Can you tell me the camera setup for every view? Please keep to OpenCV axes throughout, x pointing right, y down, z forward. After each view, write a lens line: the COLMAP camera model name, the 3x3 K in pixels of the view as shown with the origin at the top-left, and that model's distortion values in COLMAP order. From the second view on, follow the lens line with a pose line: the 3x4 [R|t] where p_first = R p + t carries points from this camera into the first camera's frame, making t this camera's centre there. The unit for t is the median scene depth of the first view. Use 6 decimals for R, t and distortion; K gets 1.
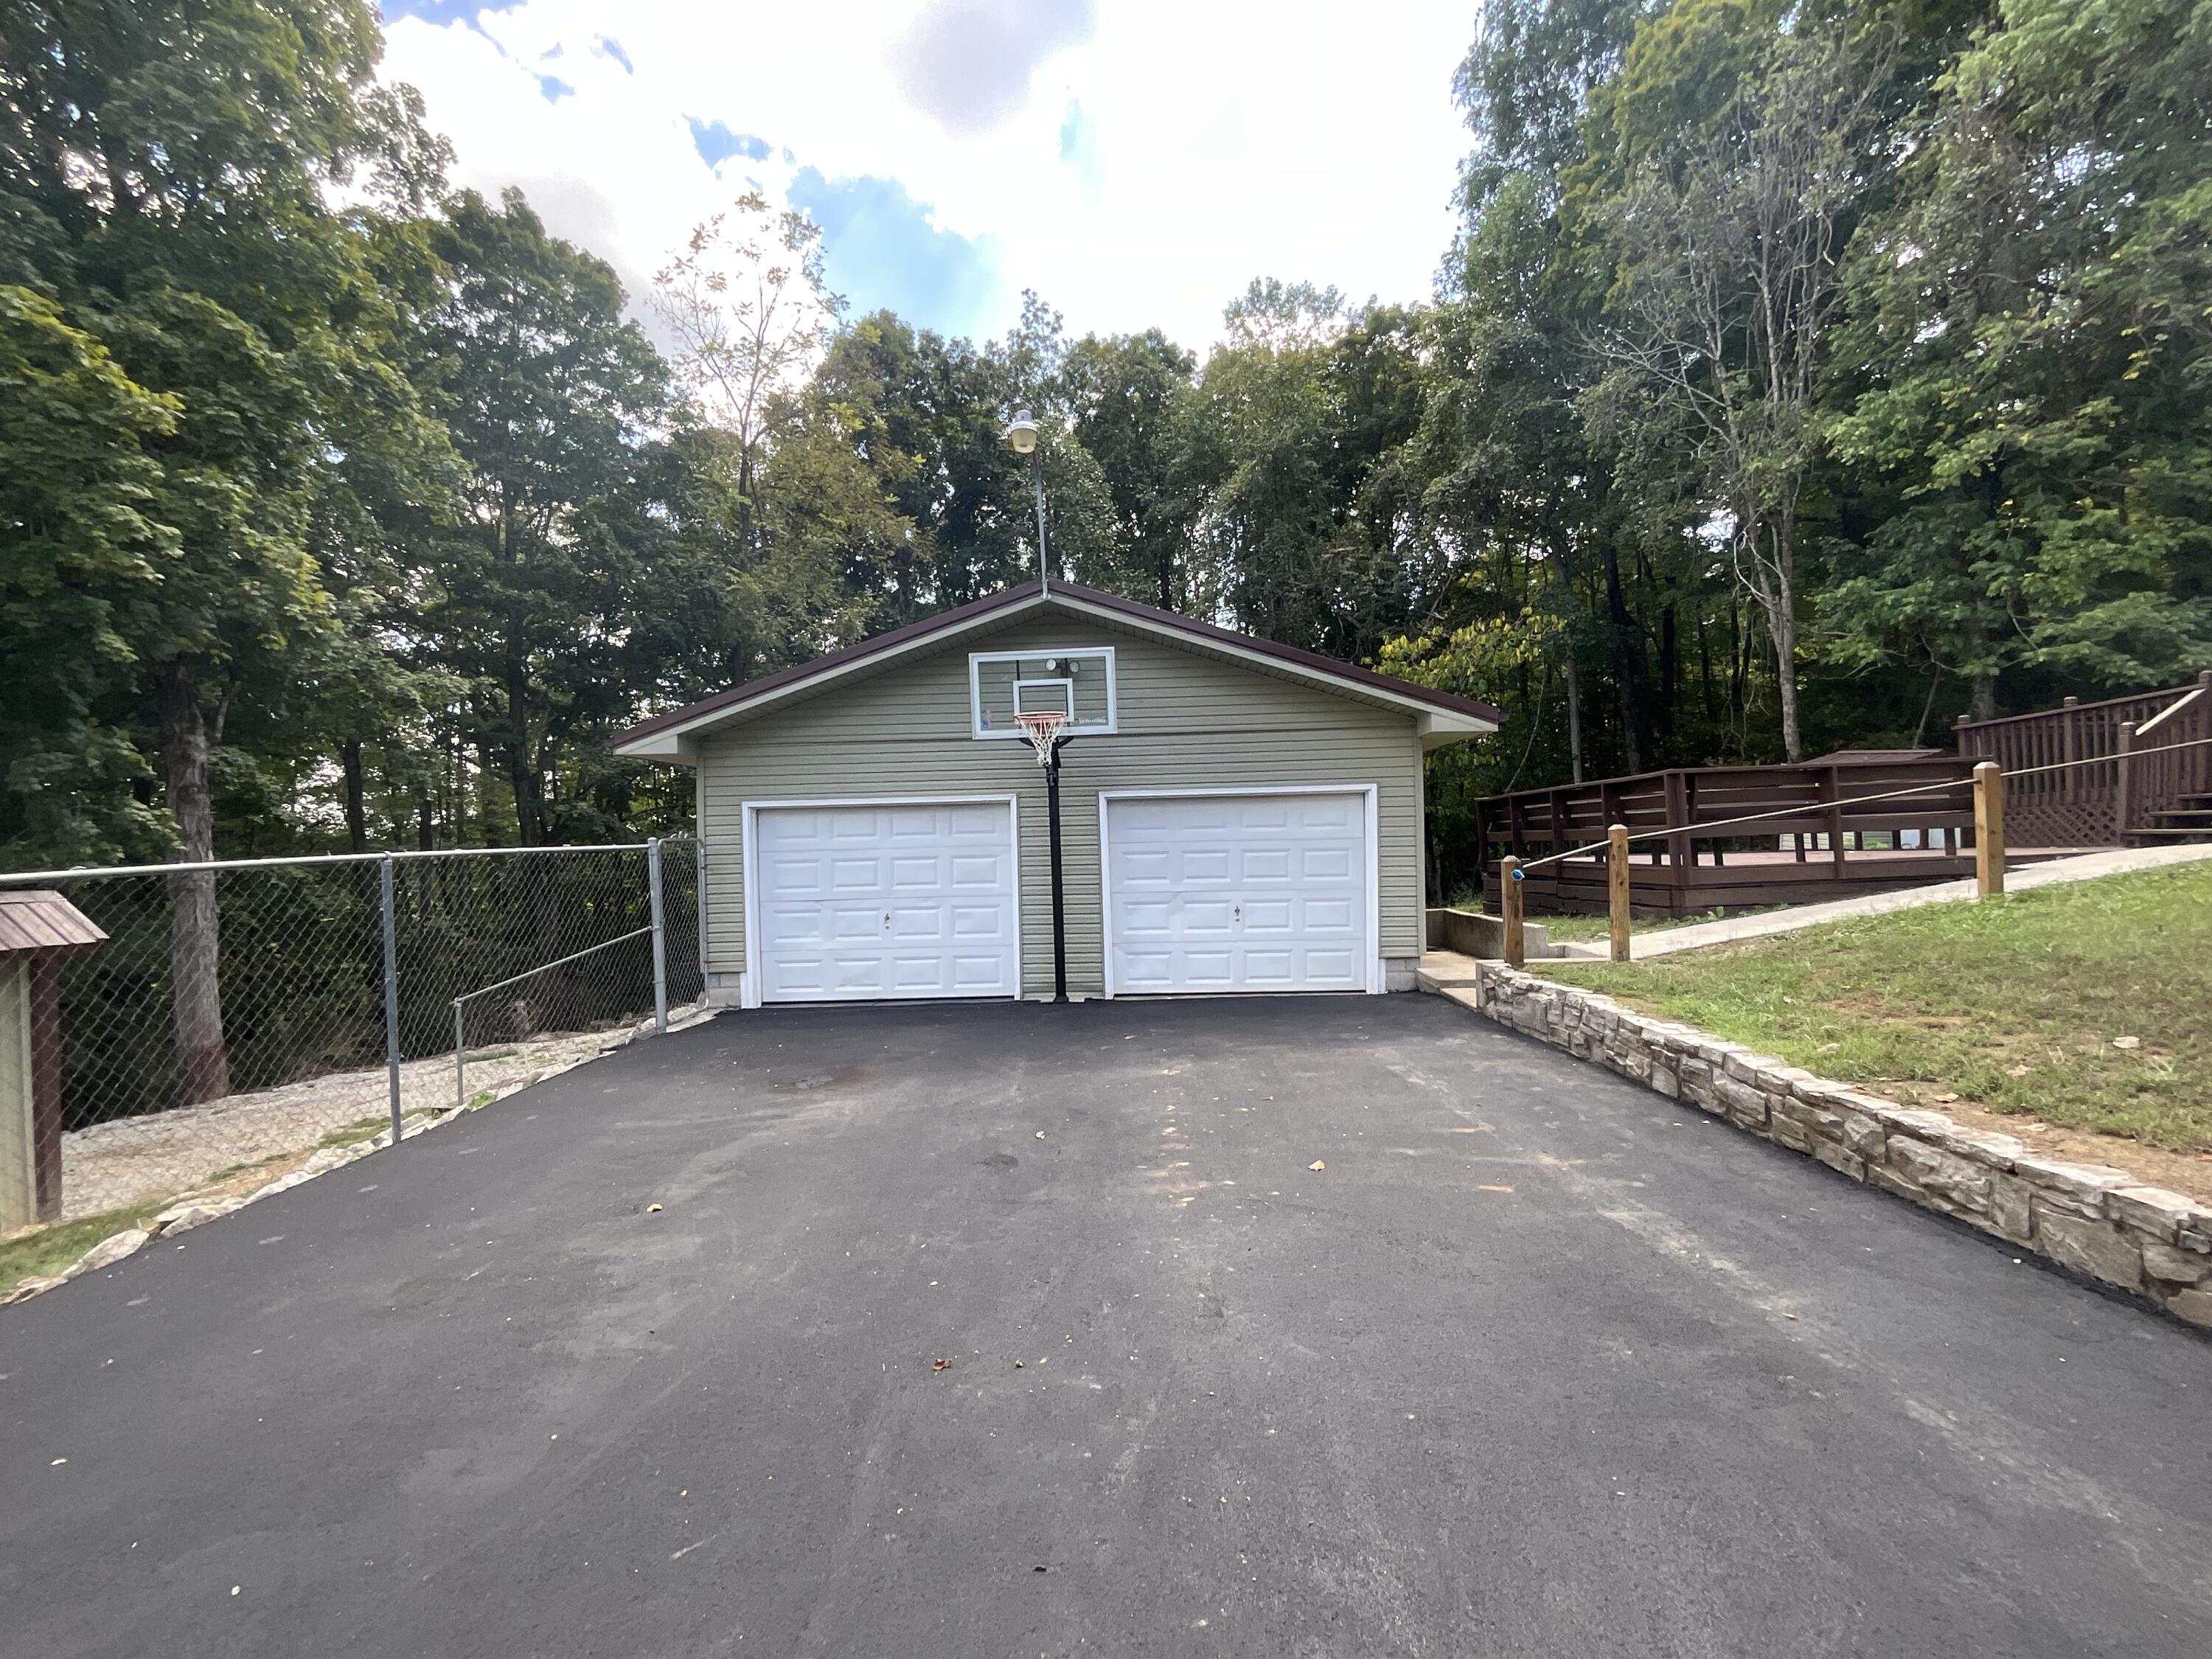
lens RADIAL K [[941.7, 0, 1116.6], [0, 941.7, 817.4], [0, 0, 1]] dist [-0.009661, 0.000226]
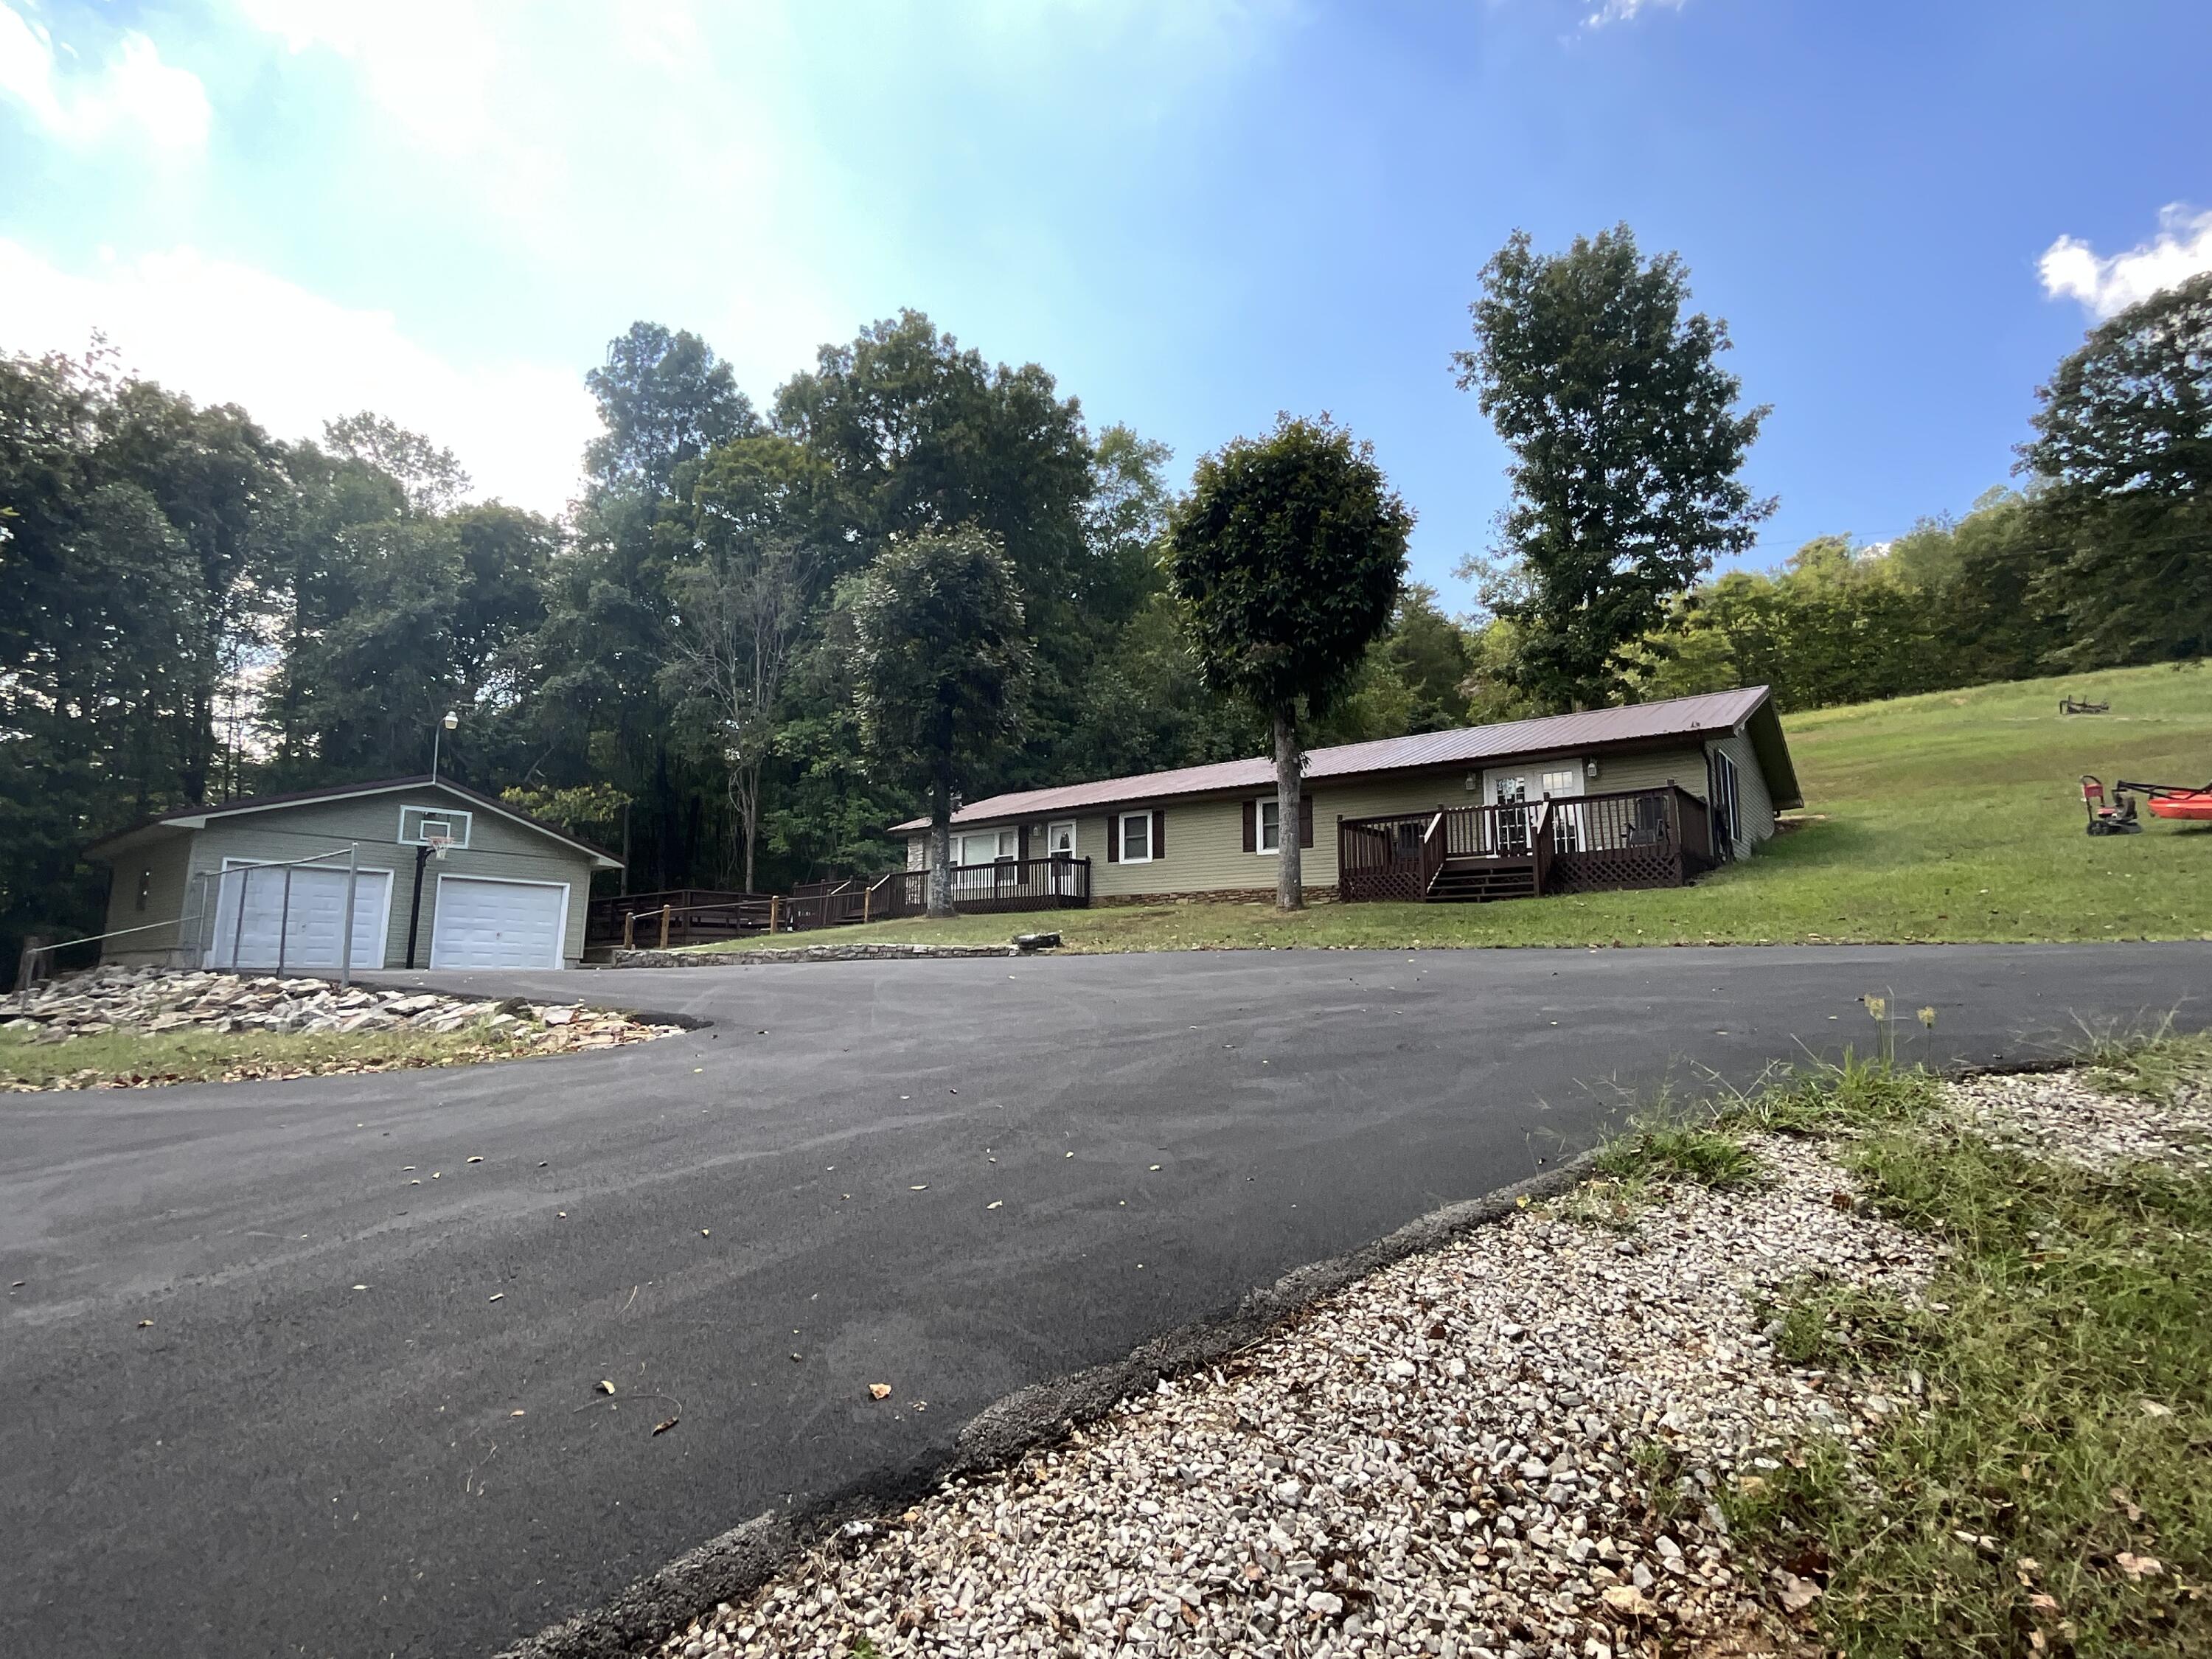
lens RADIAL K [[1039.6, 0, 1102.3], [0, 1039.6, 831.4], [0, 0, 1]] dist [0.001148, 0.002062]
pose [[0.603244, 0.142065, 0.784802, -0.393440], [-0.044230, 0.988452, -0.144932, 0.061528], [-0.796329, 0.052718, 0.602562, -0.651226]]
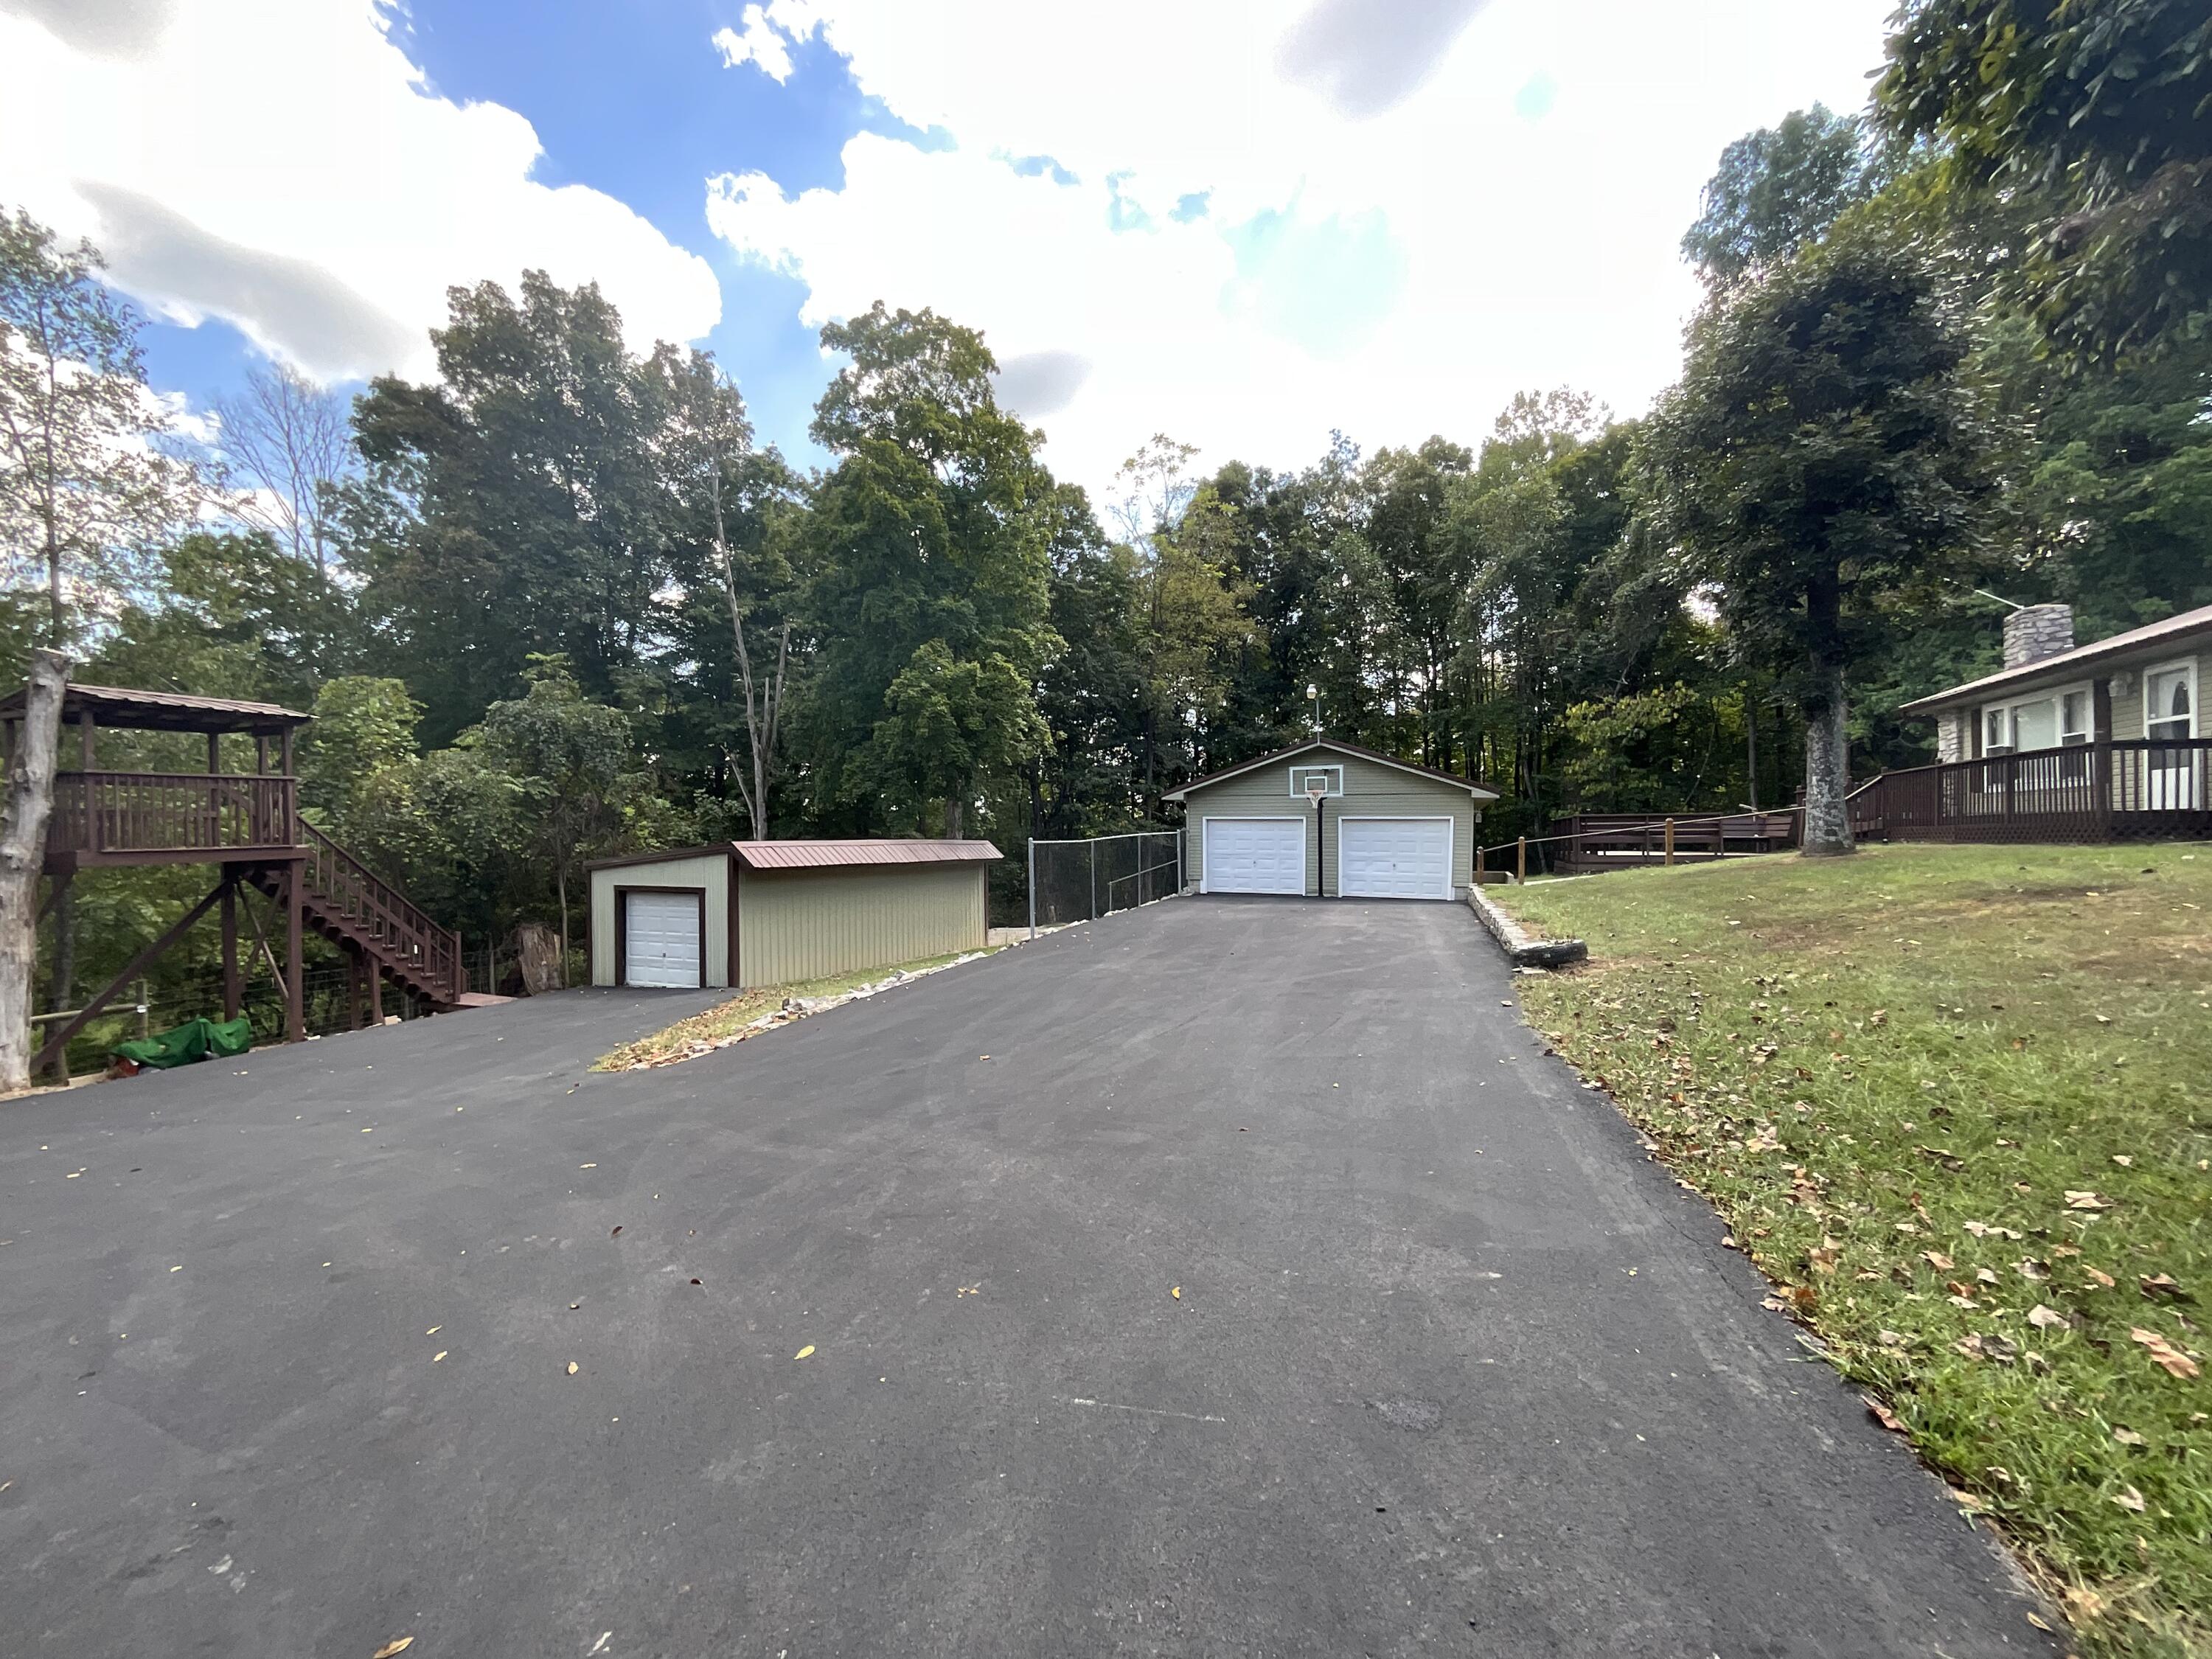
lens RADIAL K [[891.2, 0, 1104.9], [0, 891.2, 835.8], [0, 0, 1]] dist [-0.001582, 0.000001]
pose [[0.940259, 0.032398, -0.338914, 0.084358], [-0.020038, 0.999003, 0.039906, -0.024426], [0.339869, -0.030731, 0.939971, -0.609753]]
